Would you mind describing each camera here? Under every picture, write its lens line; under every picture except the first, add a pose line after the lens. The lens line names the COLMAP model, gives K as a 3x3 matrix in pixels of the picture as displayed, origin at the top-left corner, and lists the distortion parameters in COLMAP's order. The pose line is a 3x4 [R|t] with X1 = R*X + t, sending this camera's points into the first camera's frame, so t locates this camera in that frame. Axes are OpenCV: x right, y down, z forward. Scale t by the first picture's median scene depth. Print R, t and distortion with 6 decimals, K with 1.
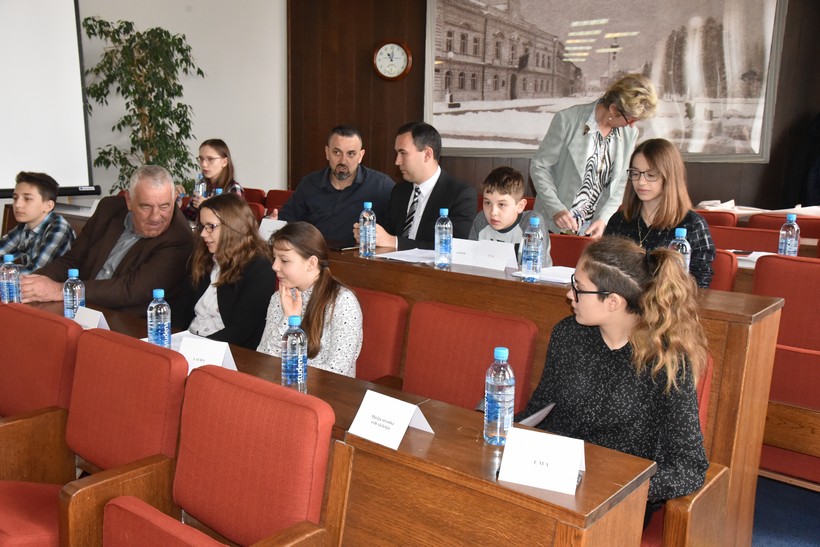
lens RADIAL K [[768.0, 0, 408.7], [0, 768.0, 268.4], [0, 0, 1]] dist [0.099786, 0.000000]
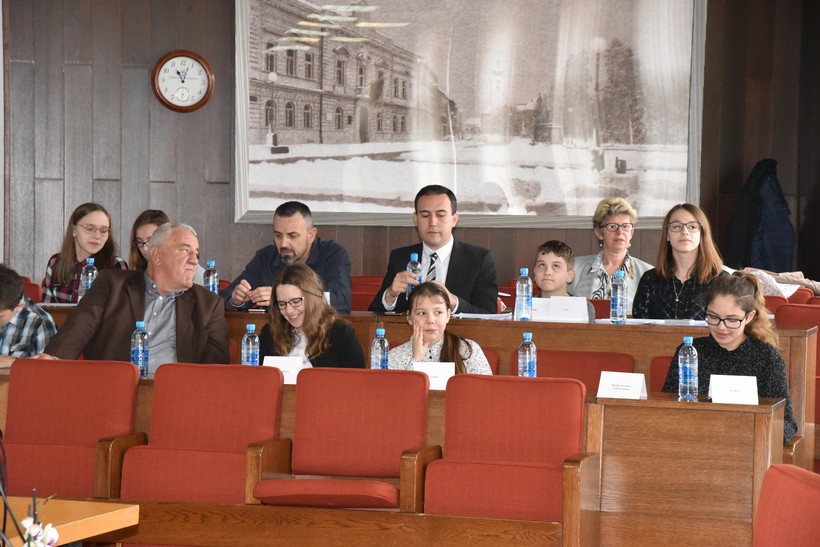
lens RADIAL K [[2198.5, 0, 410.6], [0, 2198.5, 275.0], [0, 0, 1]] dist [1.366011, 0.000000]
pose [[0.925375, -0.022900, 0.378360, -0.582118], [0.069082, 0.991645, -0.108938, 0.118881], [-0.372704, 0.126946, 0.919226, -0.828195]]
